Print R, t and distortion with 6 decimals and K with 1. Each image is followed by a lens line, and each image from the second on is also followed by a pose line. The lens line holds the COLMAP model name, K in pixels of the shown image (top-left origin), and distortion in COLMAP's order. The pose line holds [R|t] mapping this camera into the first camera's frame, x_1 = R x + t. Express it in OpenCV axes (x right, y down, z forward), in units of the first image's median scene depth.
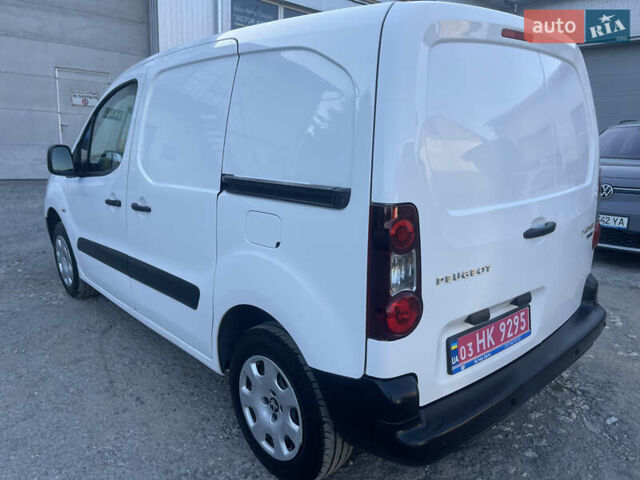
lens RADIAL K [[484.2, 0, 320.0], [0, 484.2, 240.0], [0, 0, 1]] dist [0.062886, -0.108935]
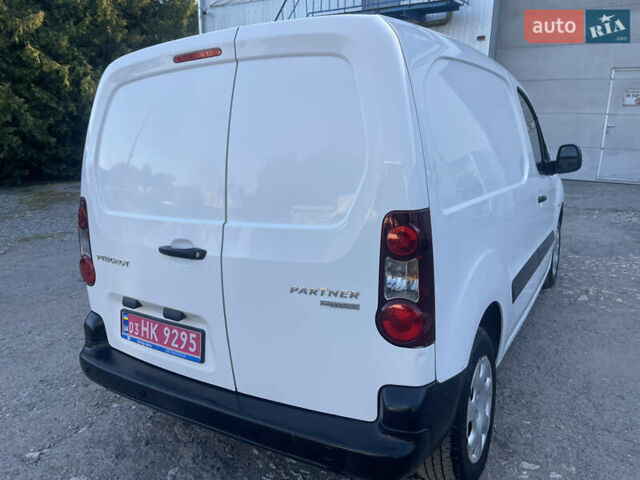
lens RADIAL K [[477.8, 0, 321.1], [0, 477.8, 233.8], [0, 0, 1]] dist [0.035973, -0.001769]
pose [[0.288731, 0.177151, -0.940878, 1.533927], [-0.183677, 0.974727, 0.127159, -0.246585], [0.939626, 0.136103, 0.313973, 1.023997]]
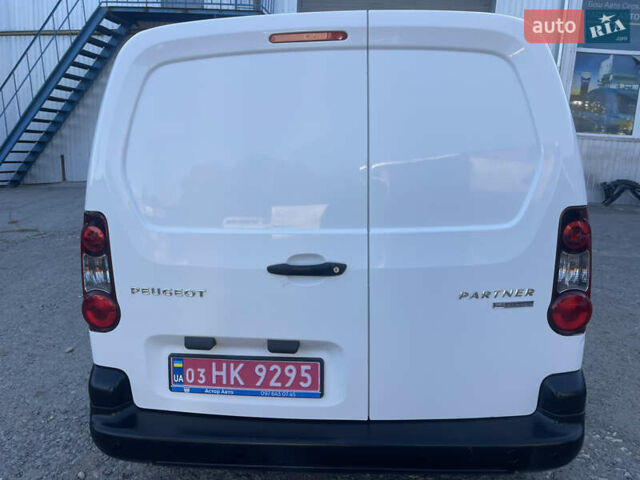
lens RADIAL K [[484.2, 0, 320.0], [0, 484.2, 240.0], [0, 0, 1]] dist [0.062886, -0.108935]
pose [[0.698162, 0.133258, -0.703429, 1.108864], [-0.153197, 0.987574, 0.035037, -0.108161], [0.699357, 0.083302, 0.709902, 0.461135]]
